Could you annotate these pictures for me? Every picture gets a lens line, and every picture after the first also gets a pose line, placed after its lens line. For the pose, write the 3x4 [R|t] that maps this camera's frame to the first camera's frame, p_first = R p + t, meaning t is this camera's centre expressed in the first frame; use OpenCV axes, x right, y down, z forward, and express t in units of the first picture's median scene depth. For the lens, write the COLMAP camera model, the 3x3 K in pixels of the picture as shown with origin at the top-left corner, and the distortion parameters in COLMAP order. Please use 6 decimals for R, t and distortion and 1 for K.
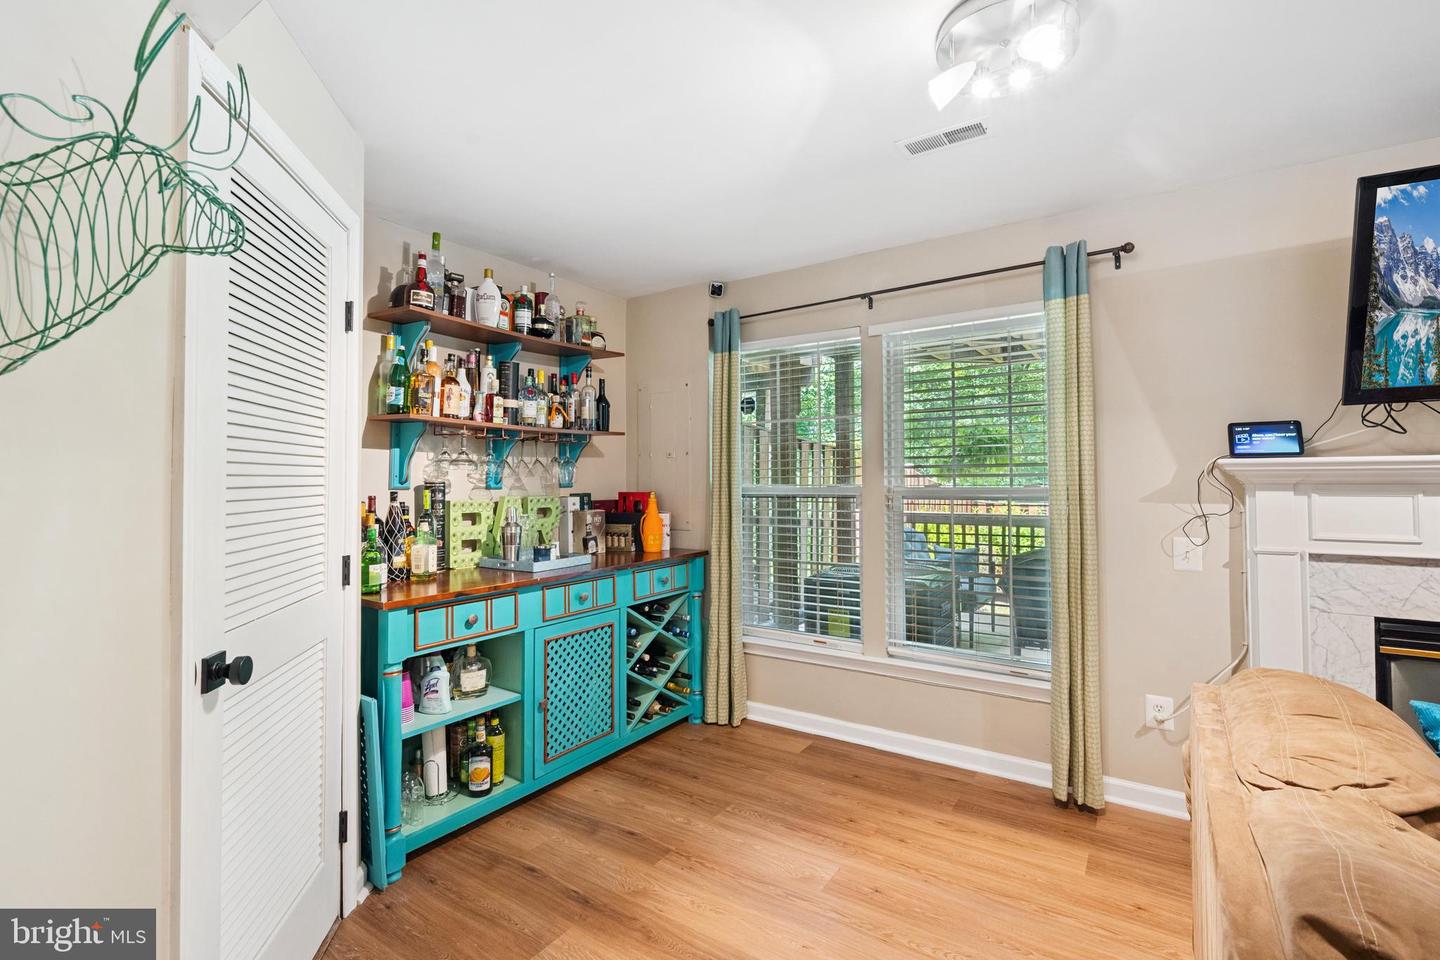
lens RADIAL K [[649.0, 0, 725.3], [0, 649.0, 465.1], [0, 0, 1]] dist [-0.001605, -0.000015]
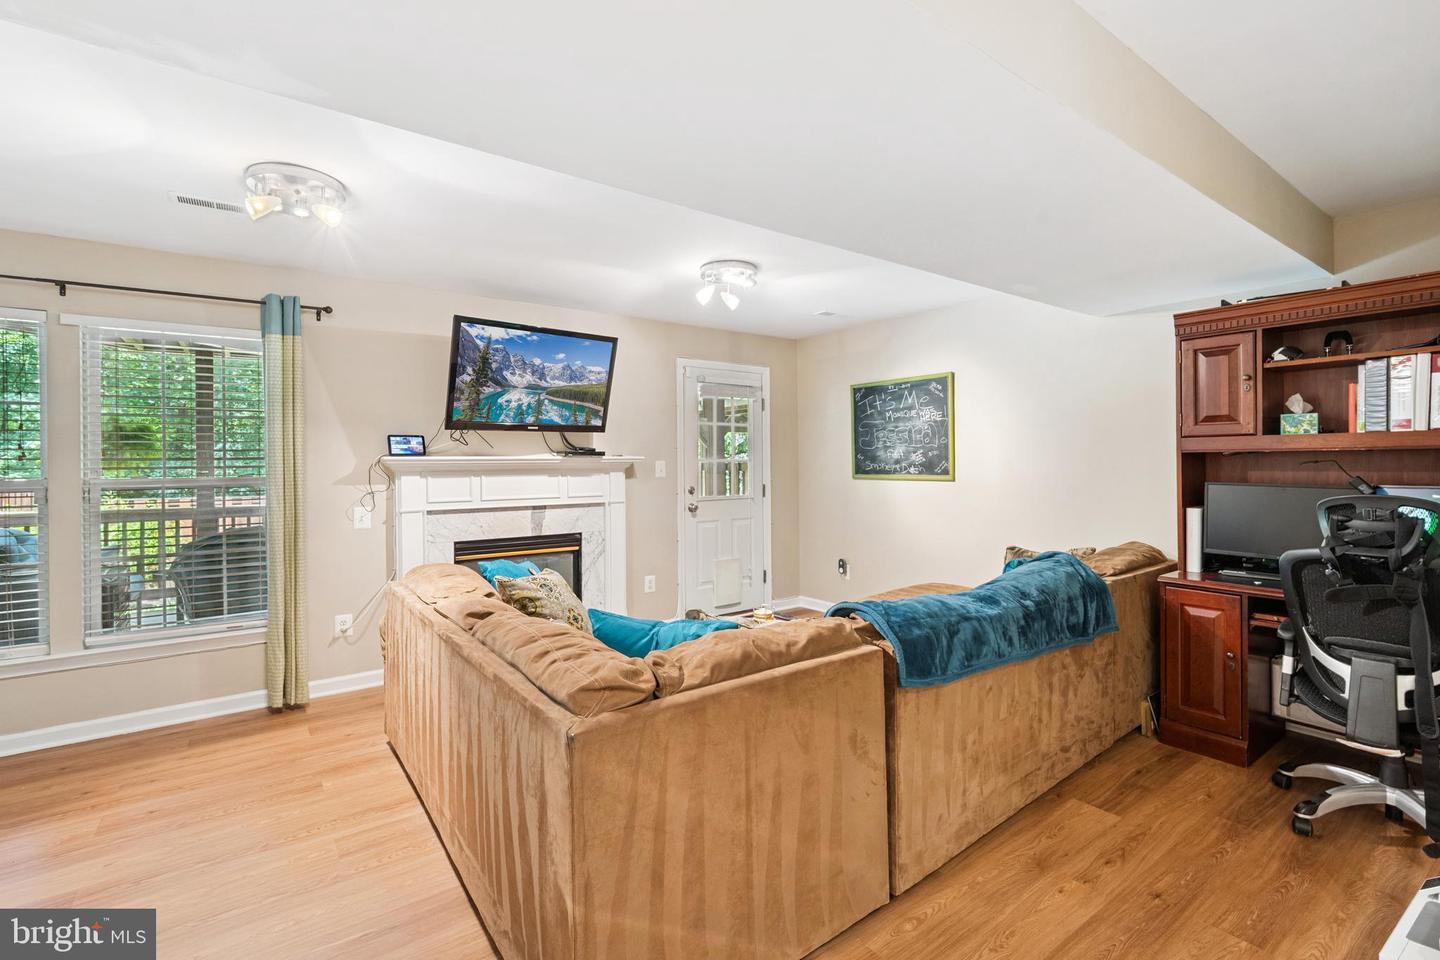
lens RADIAL K [[649.0, 0, 725.3], [0, 649.0, 465.1], [0, 0, 1]] dist [-0.001605, -0.000015]
pose [[0.341597, 0.001002, 0.939846, -0.424090], [-0.012046, 0.999922, 0.003312, -0.003805], [-0.939769, -0.012452, 0.341582, -0.323586]]
